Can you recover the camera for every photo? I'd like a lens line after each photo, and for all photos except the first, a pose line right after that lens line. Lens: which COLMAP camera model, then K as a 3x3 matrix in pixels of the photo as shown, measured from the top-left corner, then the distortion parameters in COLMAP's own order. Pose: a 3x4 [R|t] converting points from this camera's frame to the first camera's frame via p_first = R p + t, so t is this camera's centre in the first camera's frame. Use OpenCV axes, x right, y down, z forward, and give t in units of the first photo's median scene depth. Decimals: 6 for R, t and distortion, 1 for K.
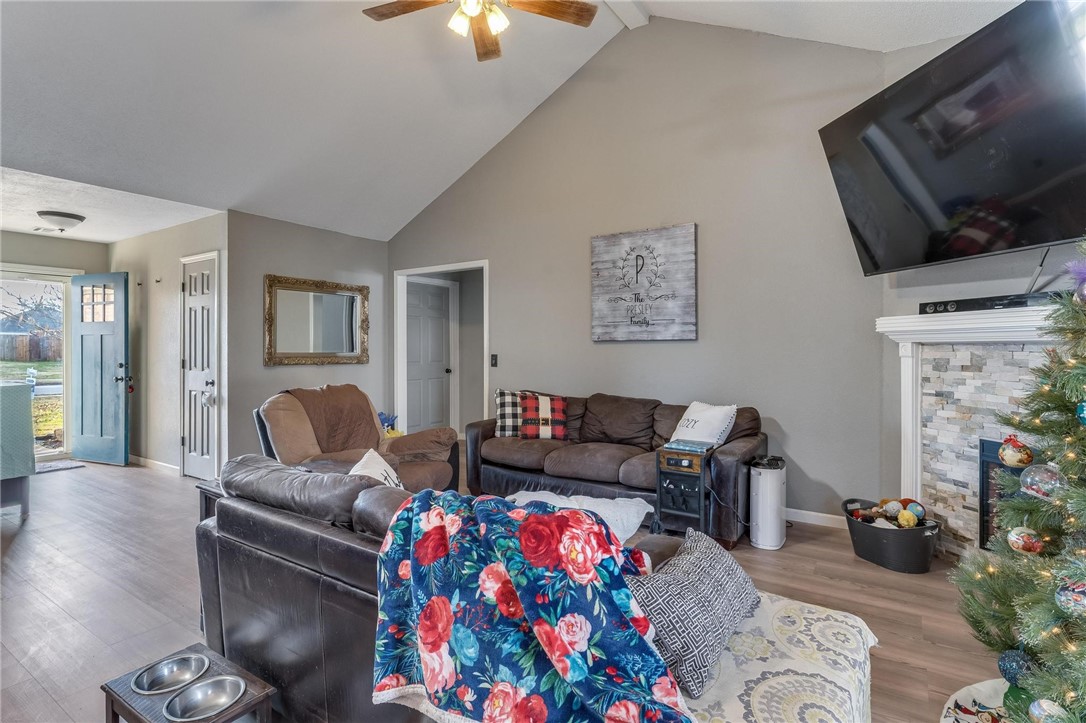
lens RADIAL K [[530.1, 0, 574.1], [0, 530.1, 347.9], [0, 0, 1]] dist [0.033870, -0.000087]
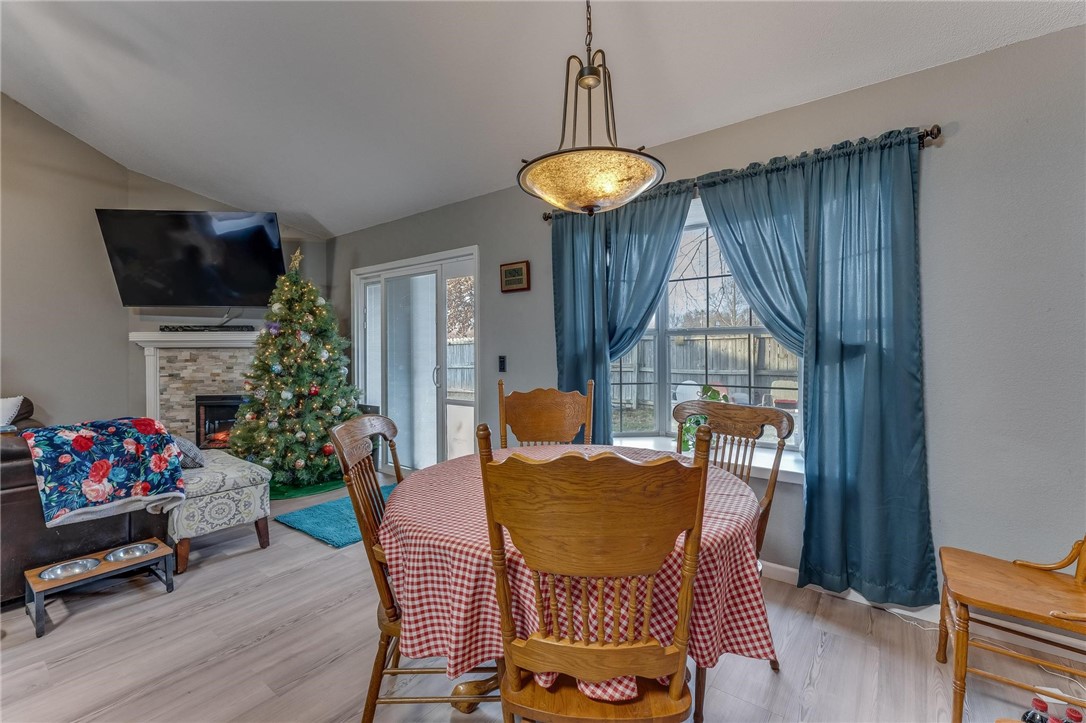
lens RADIAL K [[463.4, 0, 541.4], [0, 463.4, 355.3], [0, 0, 1]] dist [-0.002981, -0.000146]
pose [[0.093124, -0.018799, 0.995477, -0.817412], [0.005649, 0.999816, 0.018352, -0.005248], [-0.995639, 0.003914, 0.093213, -0.430828]]
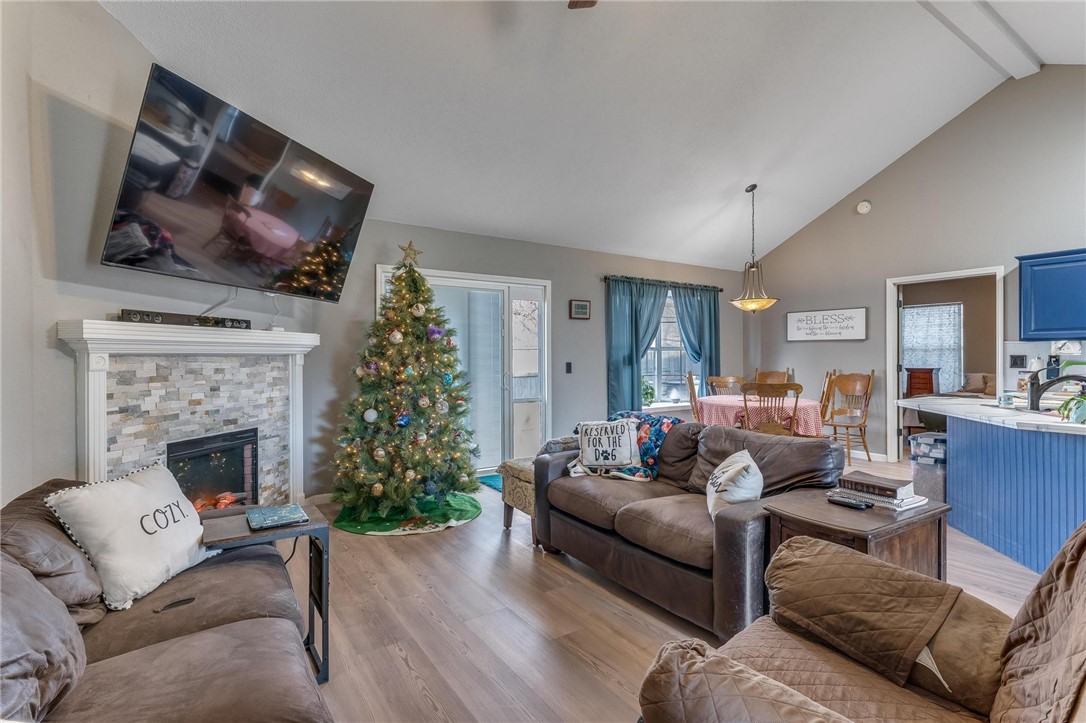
lens RADIAL K [[520.8, 0, 543.0], [0, 520.8, 361.5], [0, 0, 1]] dist [0.000230, -0.000082]
pose [[-0.911014, -0.001861, 0.412371, -0.348649], [0.002201, 0.999954, 0.009374, -0.003228], [-0.412370, 0.009447, -0.910968, 1.582526]]
